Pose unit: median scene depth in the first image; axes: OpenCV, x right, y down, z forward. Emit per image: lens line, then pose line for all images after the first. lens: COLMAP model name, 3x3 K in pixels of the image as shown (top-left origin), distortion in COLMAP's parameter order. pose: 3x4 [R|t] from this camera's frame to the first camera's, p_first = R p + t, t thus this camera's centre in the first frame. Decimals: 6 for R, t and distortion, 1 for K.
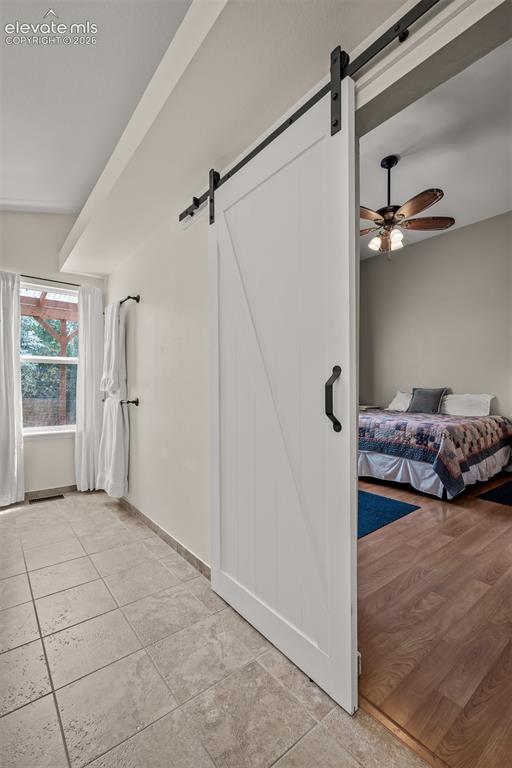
lens RADIAL K [[339.0, 0, 256.0], [0, 339.0, 384.0], [0, 0, 1]] dist [-0.001499, -0.000158]
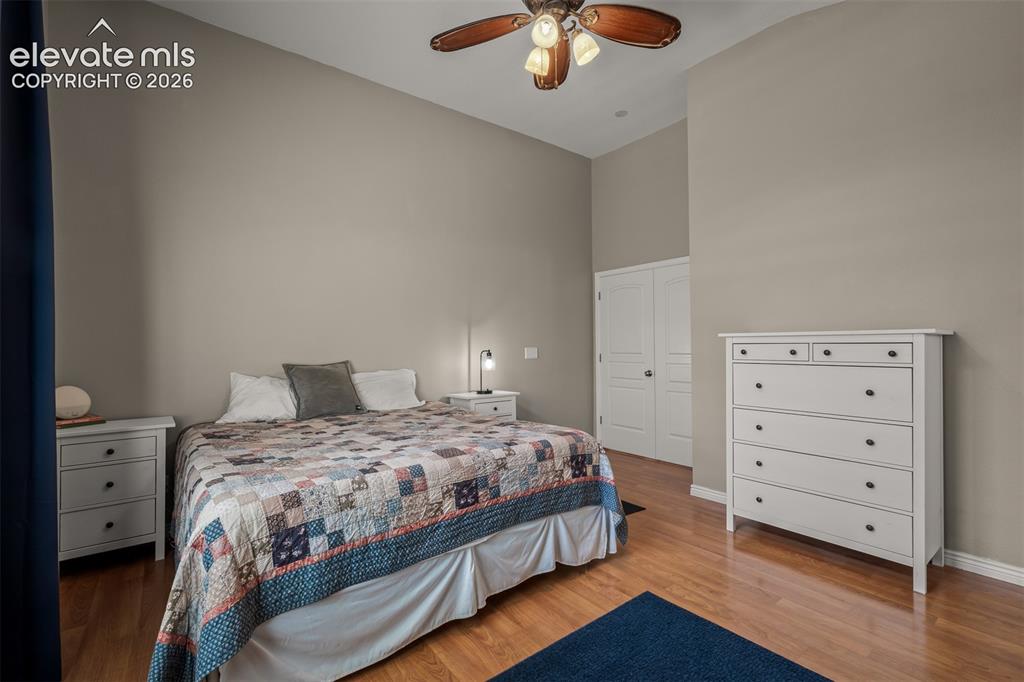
lens RADIAL K [[452.0, 0, 508.3], [0, 452.0, 337.6], [0, 0, 1]] dist [-0.001499, -0.000158]
pose [[0.021819, 0.010265, 0.999709, -0.214300], [-0.000222, 0.999947, -0.010263, -0.028899], [-0.999762, 0.000002, 0.021820, 1.060764]]
